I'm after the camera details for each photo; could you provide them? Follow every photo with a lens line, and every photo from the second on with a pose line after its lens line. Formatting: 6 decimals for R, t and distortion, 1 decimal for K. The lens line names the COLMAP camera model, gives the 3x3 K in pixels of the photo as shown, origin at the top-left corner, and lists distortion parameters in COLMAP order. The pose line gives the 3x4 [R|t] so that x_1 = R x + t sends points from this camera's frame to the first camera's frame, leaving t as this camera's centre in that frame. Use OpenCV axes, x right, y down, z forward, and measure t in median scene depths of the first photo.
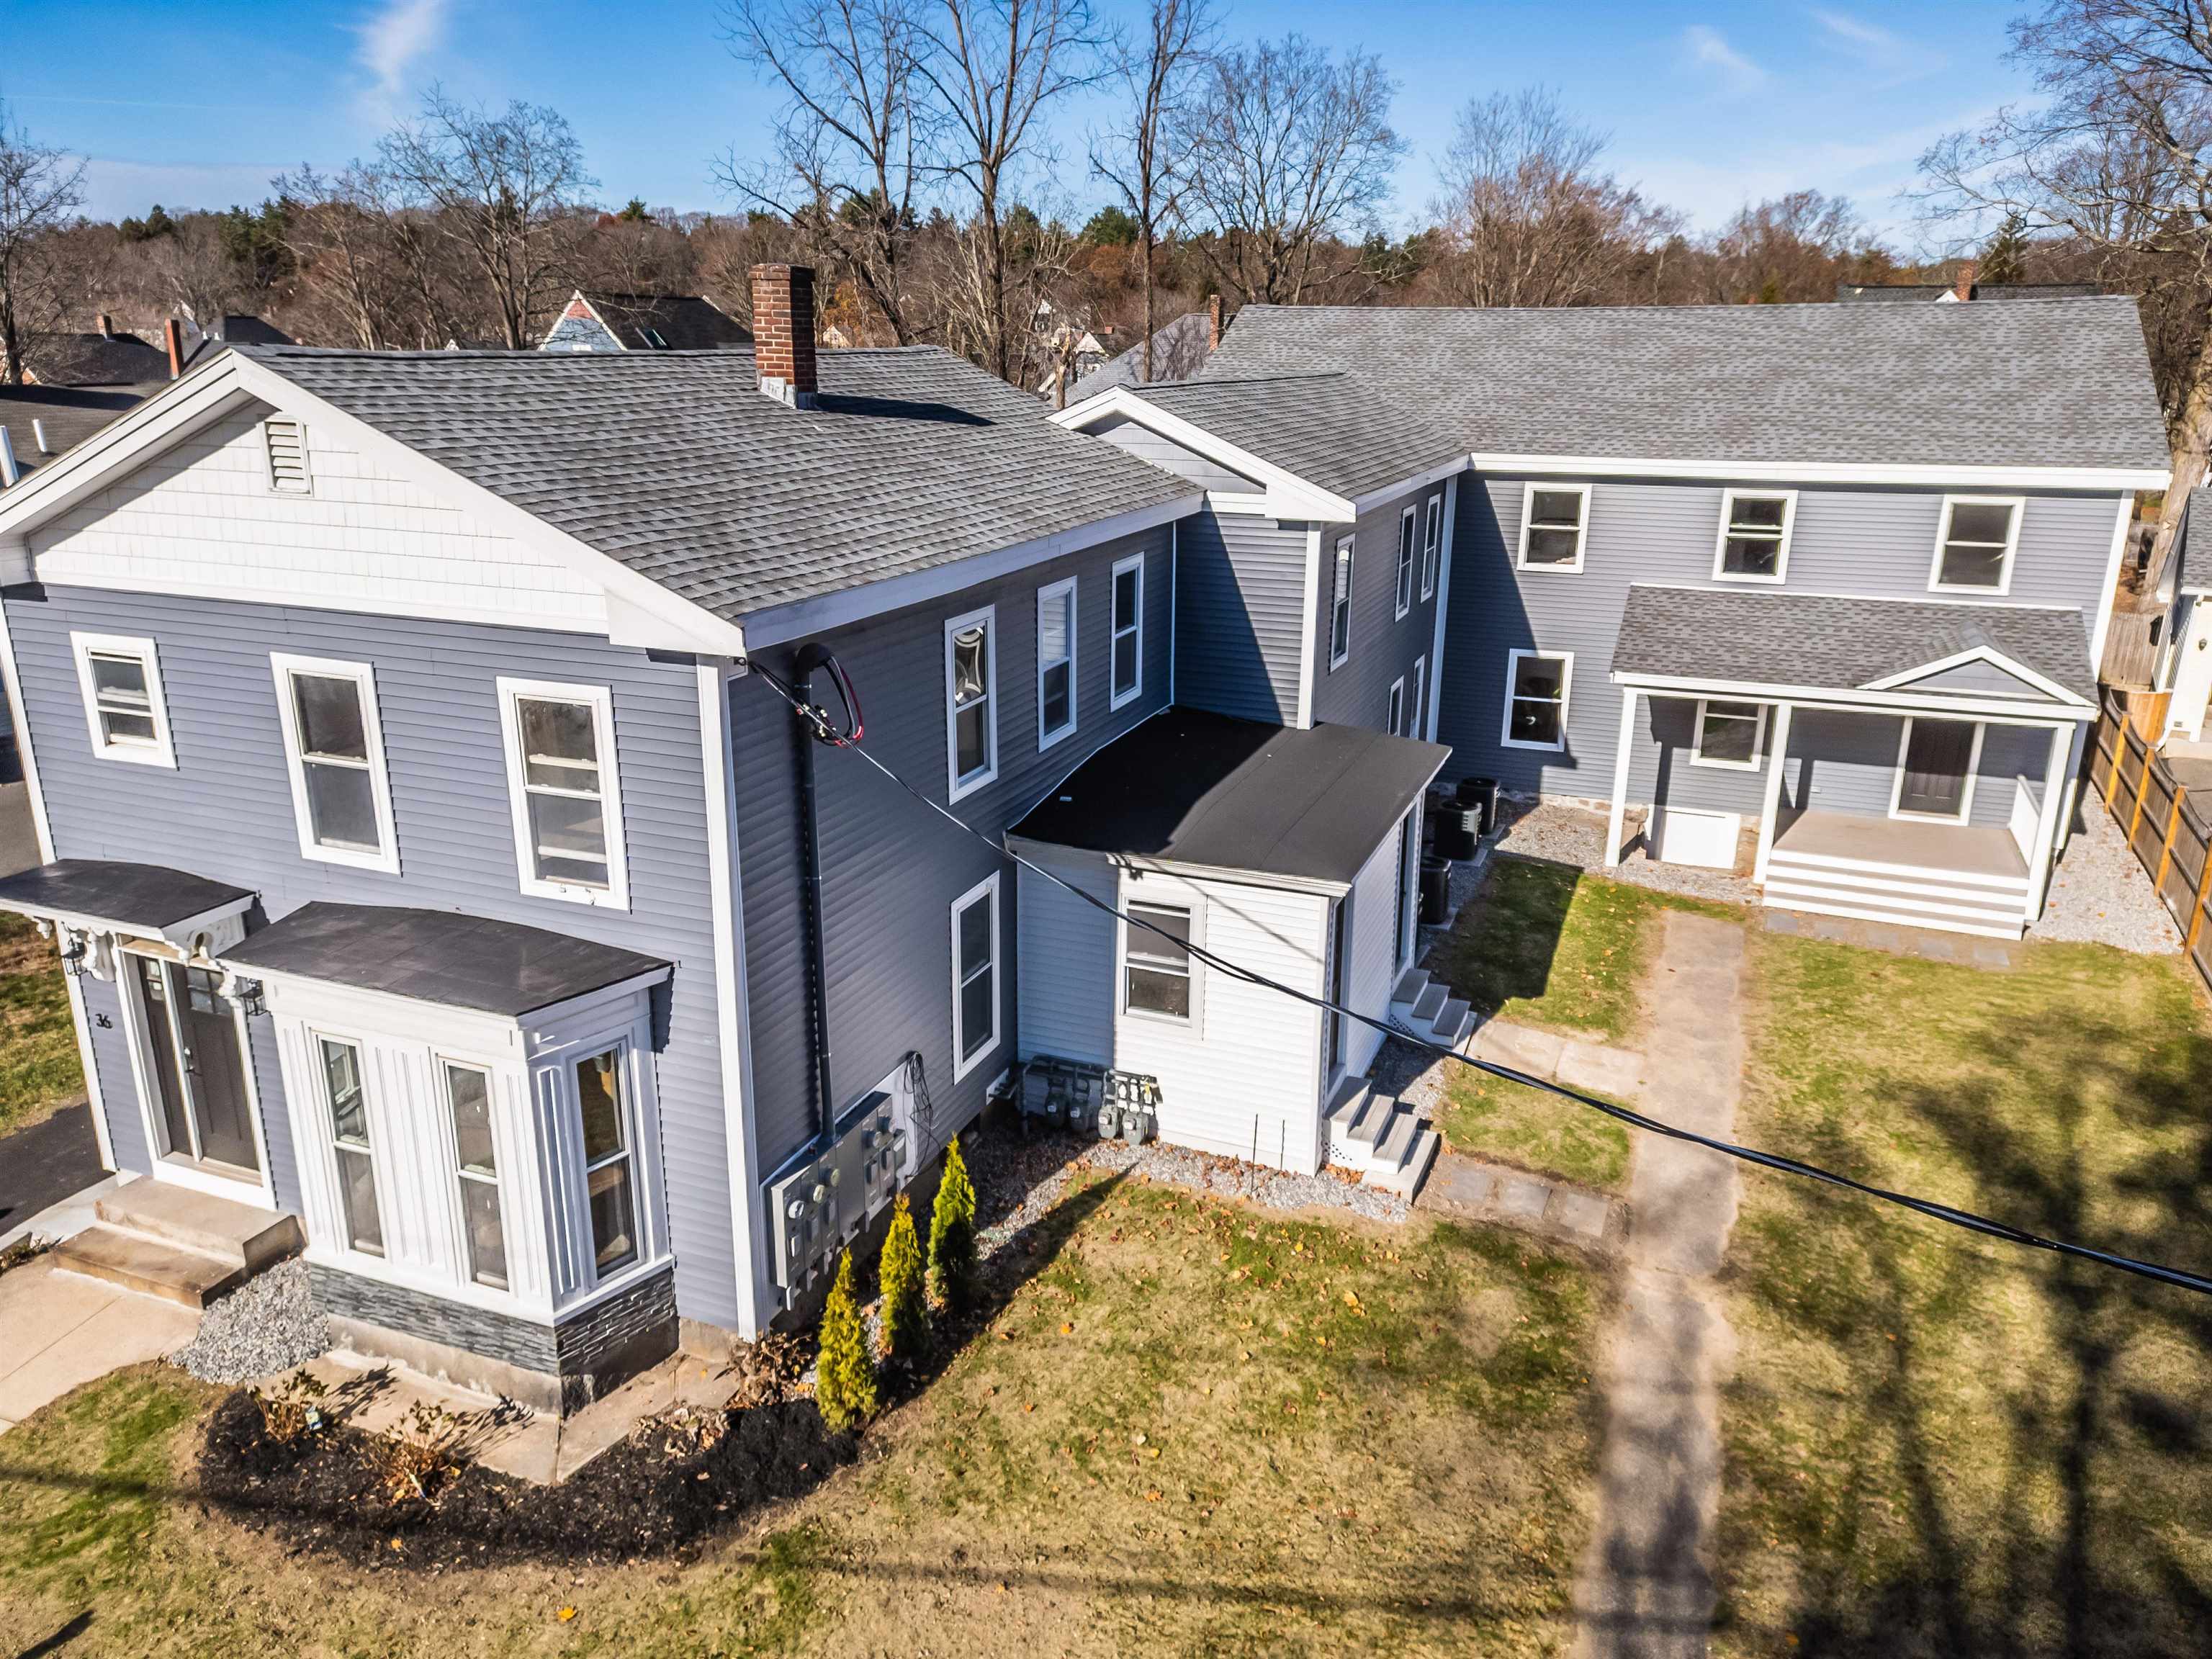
lens RADIAL K [[1547.4, 0, 1102.5], [0, 1547.4, 827.8], [0, 0, 1]] dist [0.069508, -0.059180]
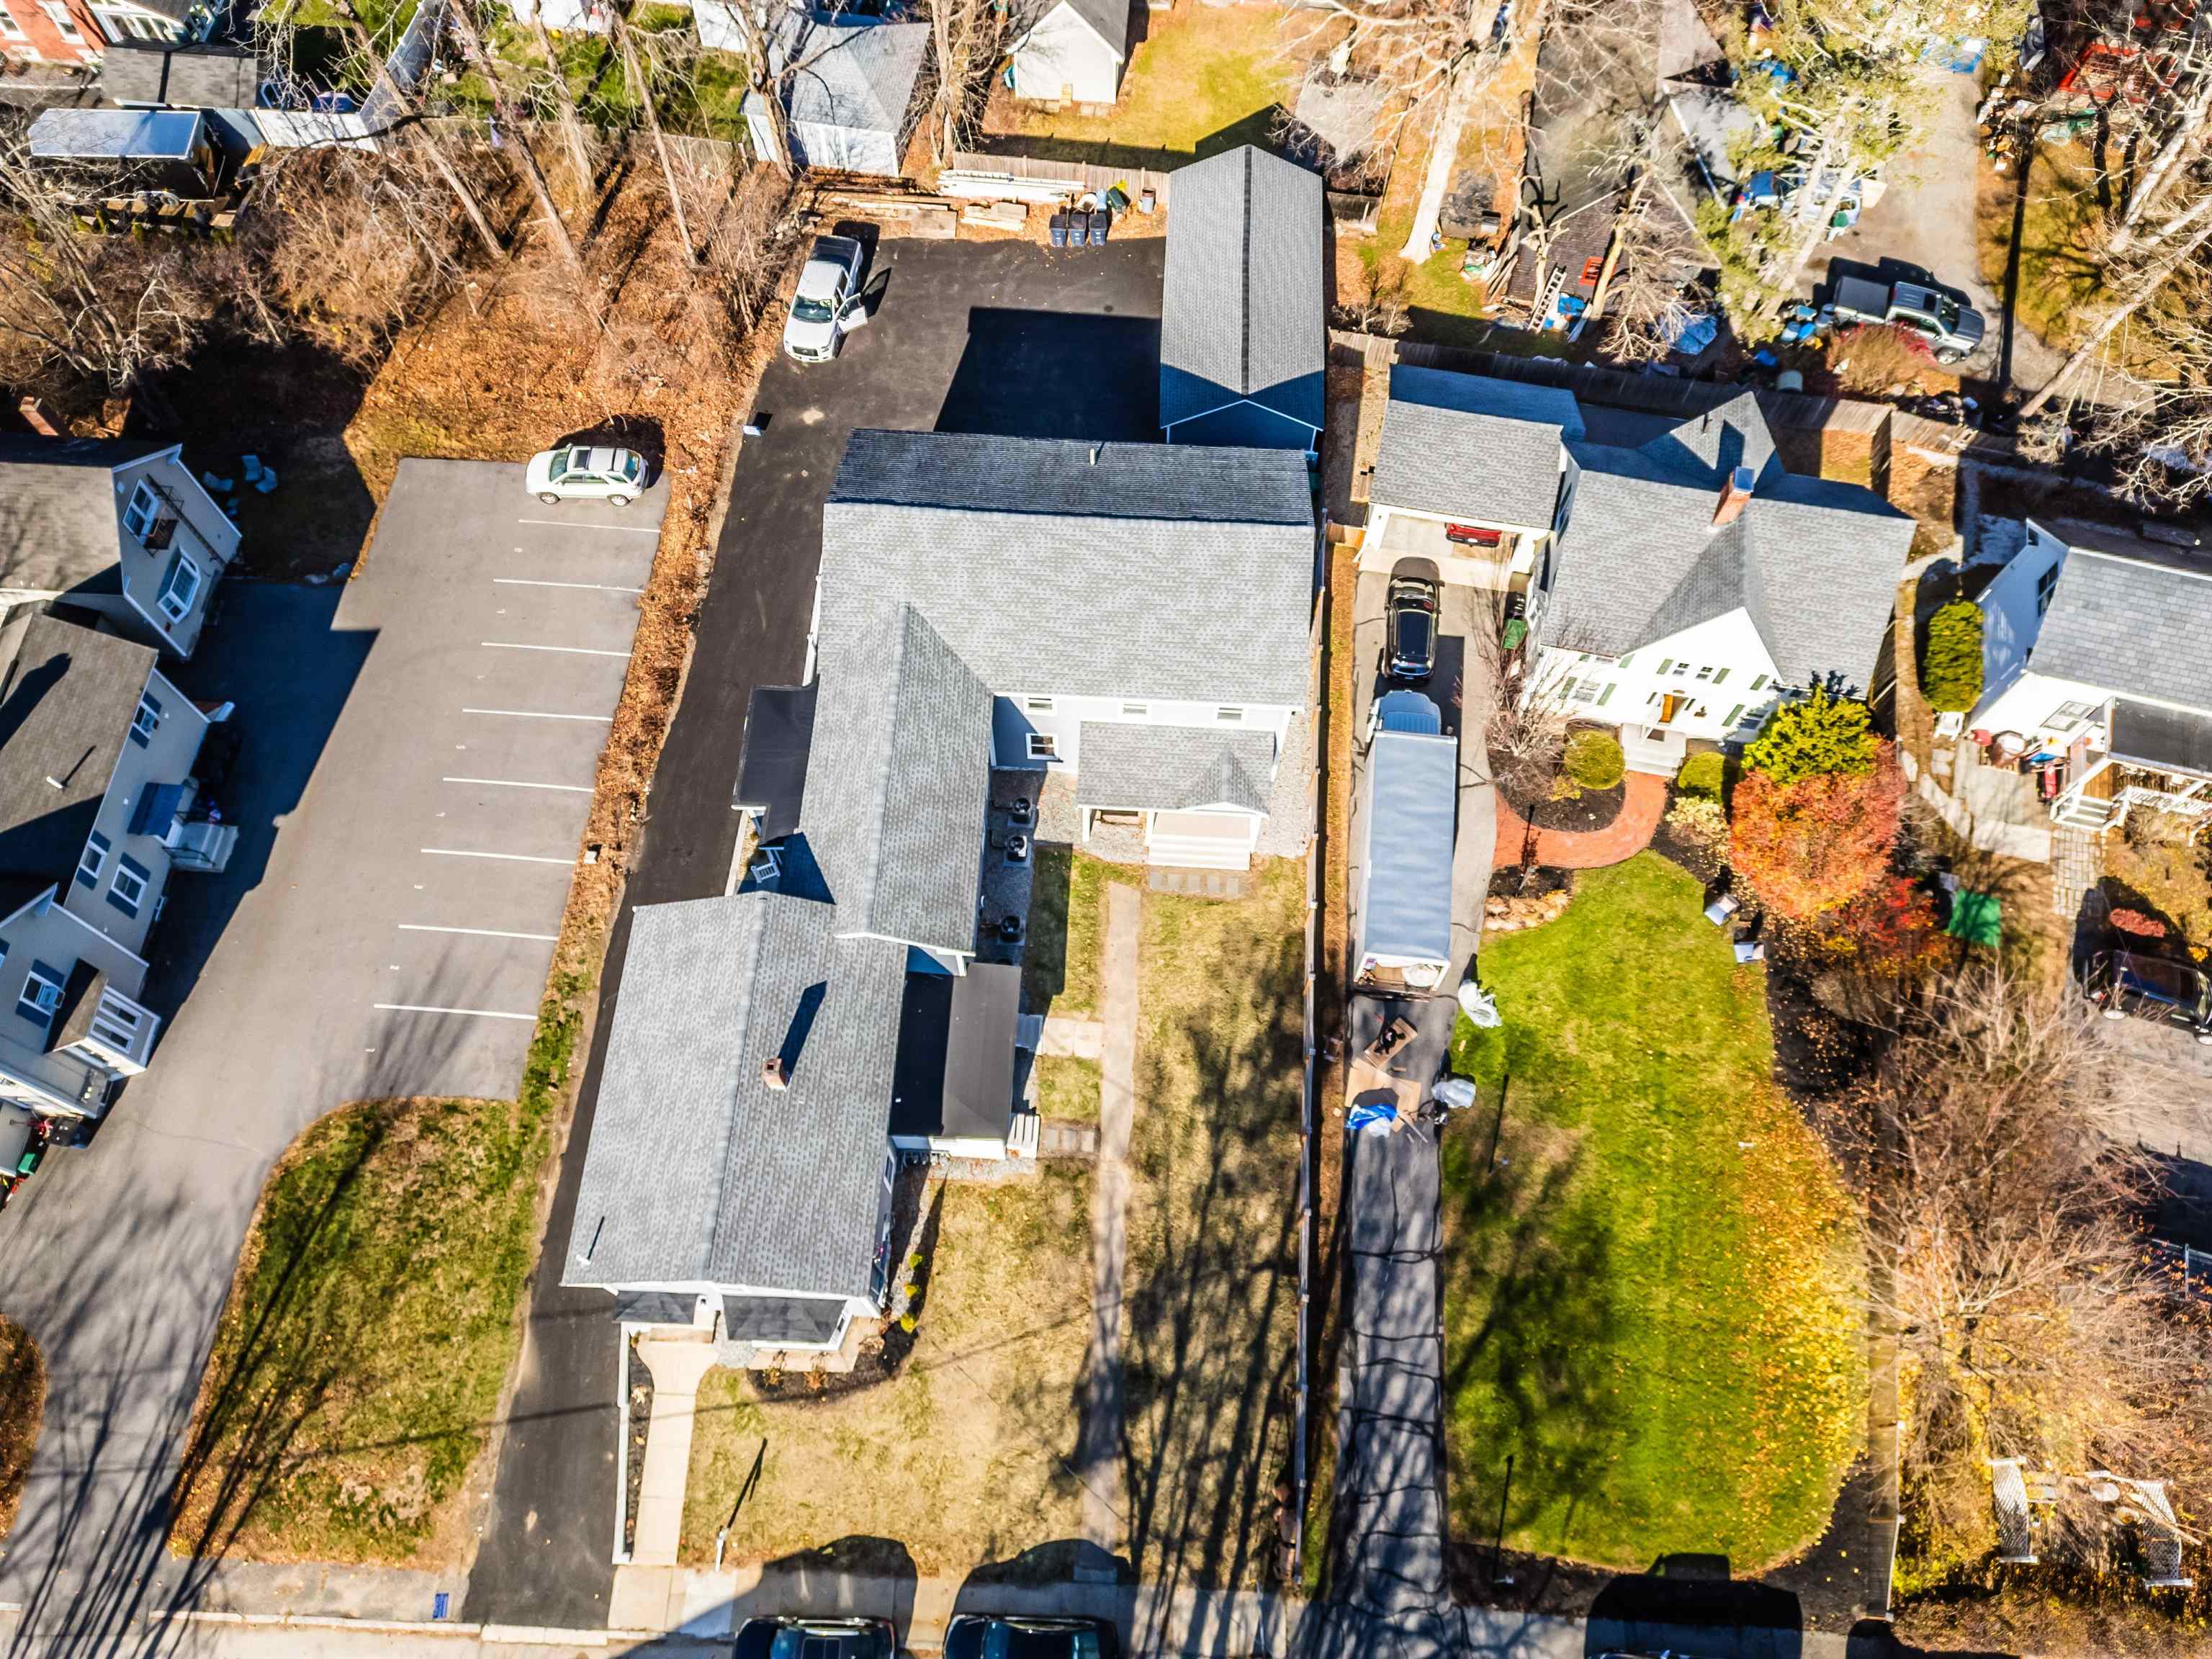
lens RADIAL K [[1547.4, 0, 1100.9], [0, 1547.4, 814.8], [0, 0, 1]] dist [0.069508, -0.059180]
pose [[0.944665, -0.290673, 0.152045, 0.046940], [0.087061, 0.669033, 0.738116, -2.535924], [-0.316274, -0.684035, 0.657318, -0.638114]]
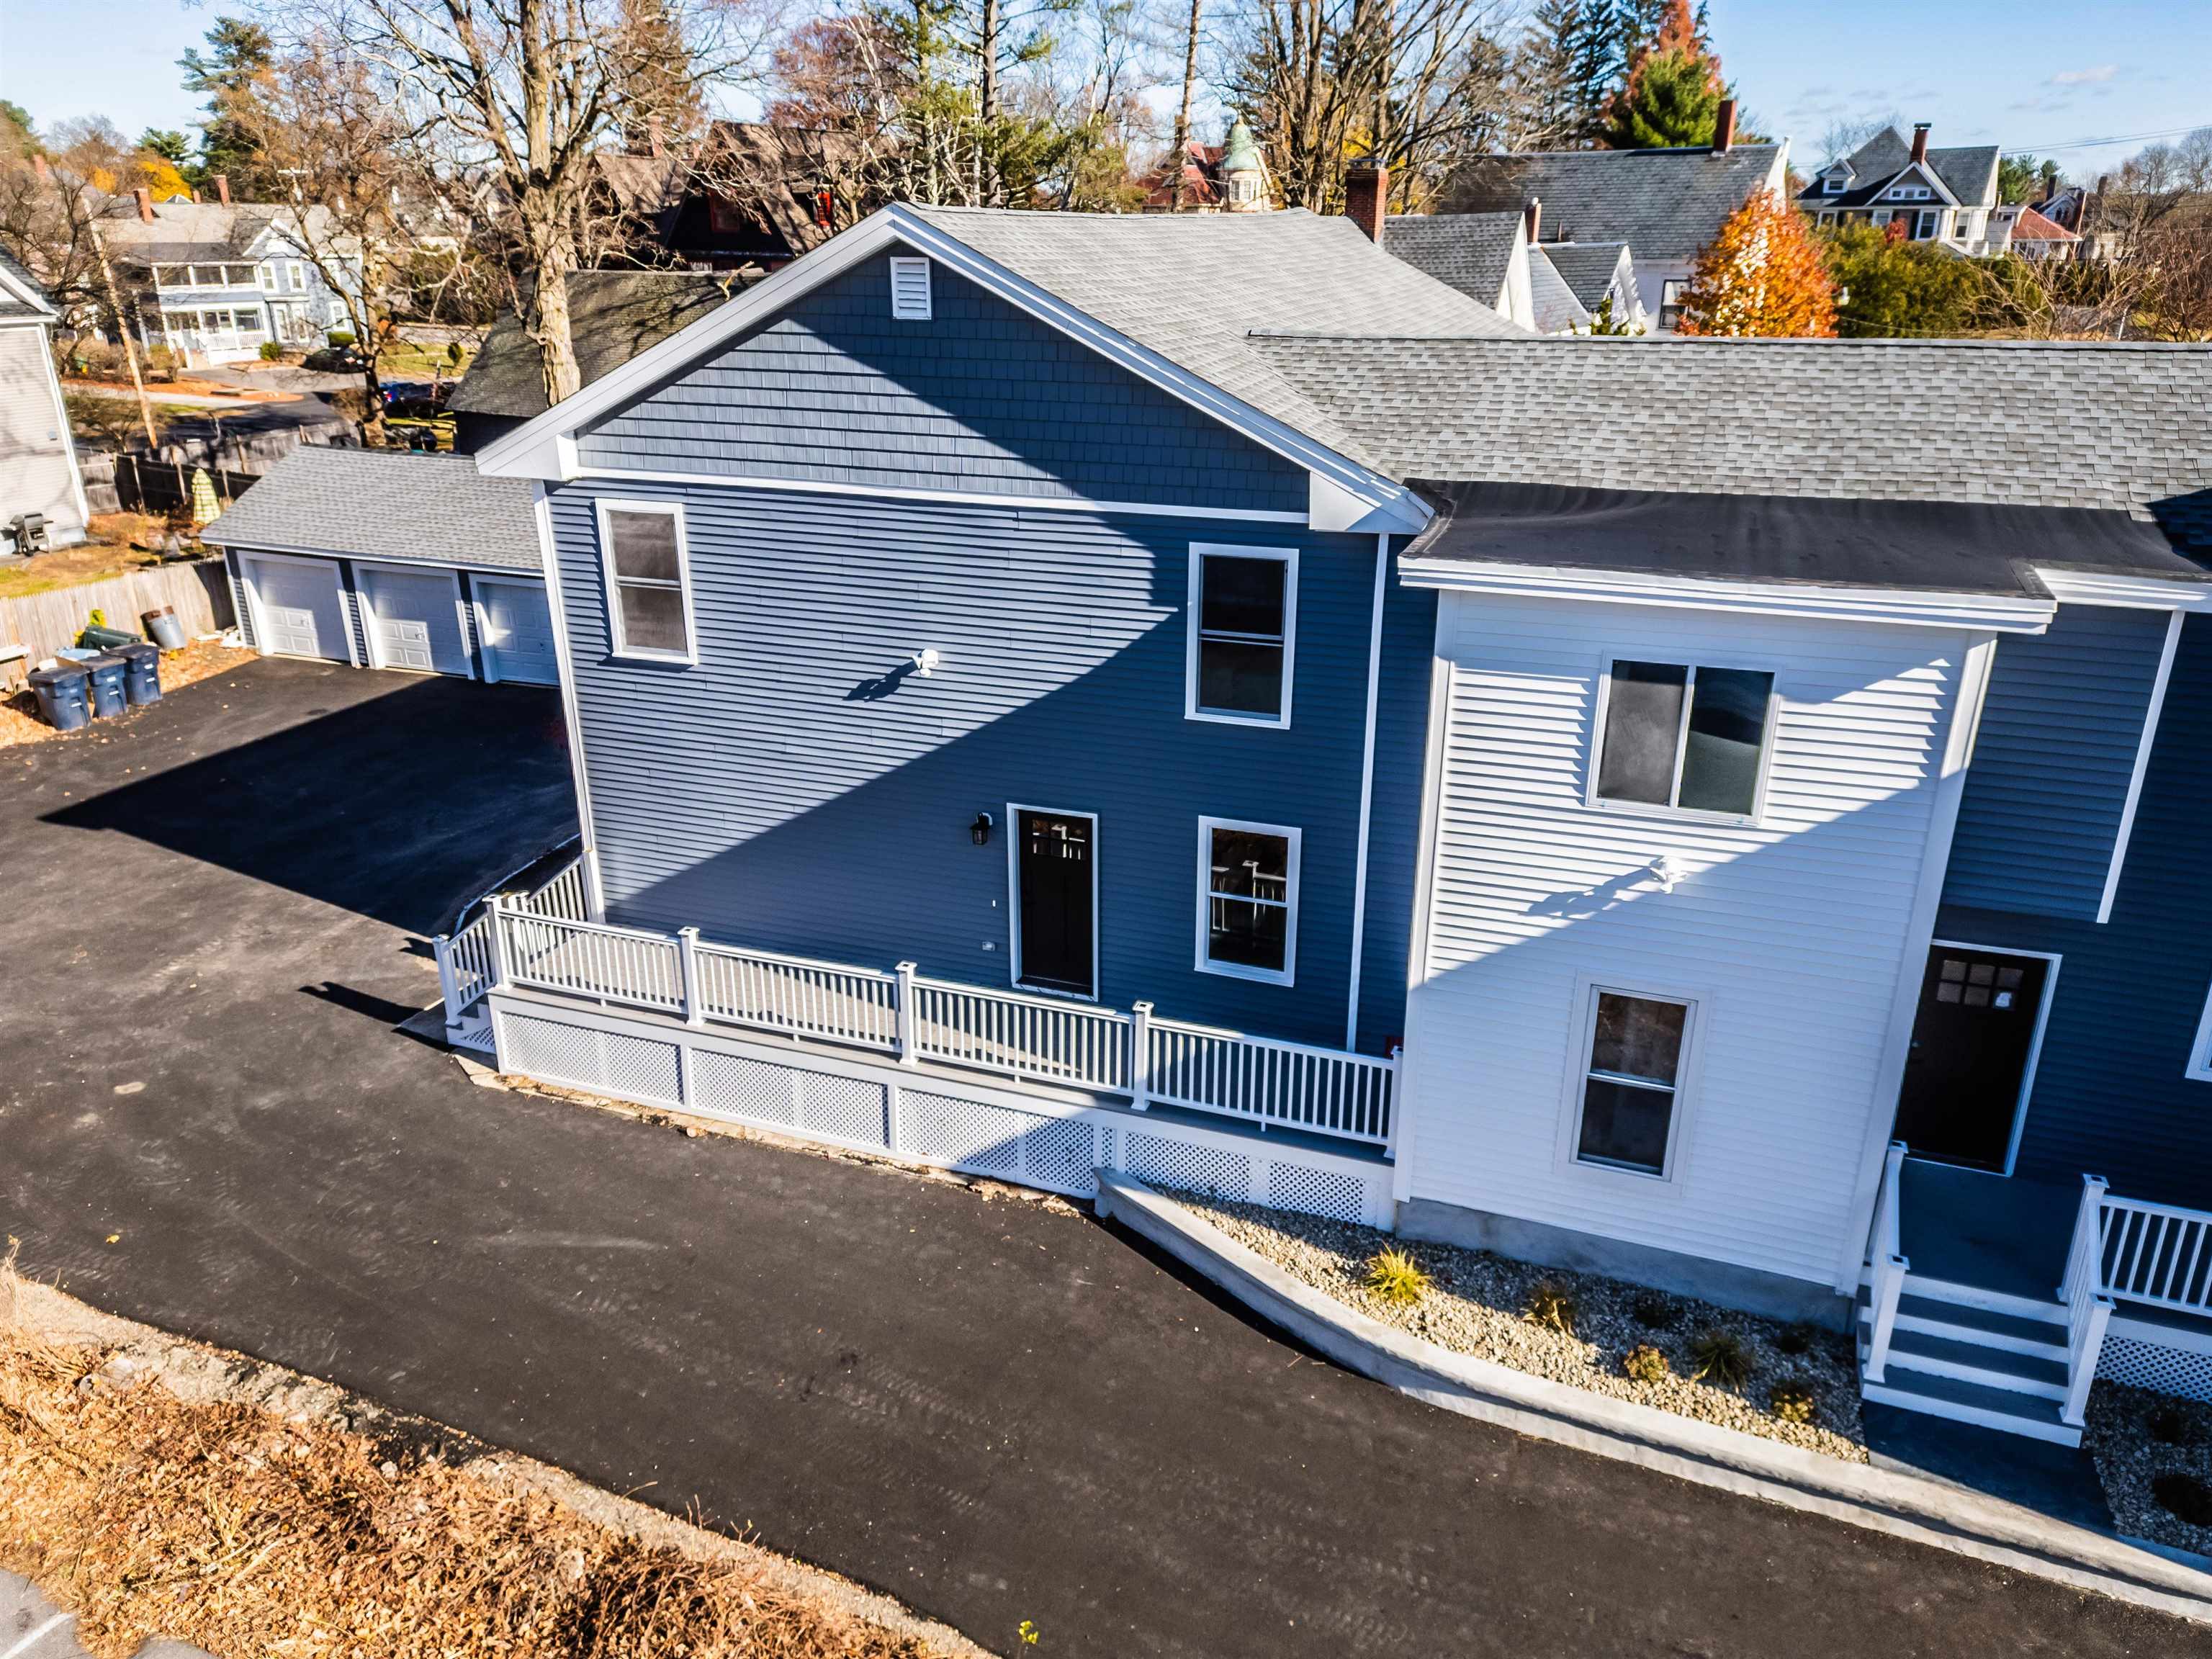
lens RADIAL K [[1547.4, 0, 1103.1], [0, 1547.4, 834.5], [0, 0, 1]] dist [0.069508, -0.059180]
pose [[-0.022997, -0.365615, 0.930482, -0.805554], [0.298520, 0.885756, 0.355419, -0.641391], [-0.954126, 0.285941, 0.088774, 1.939978]]
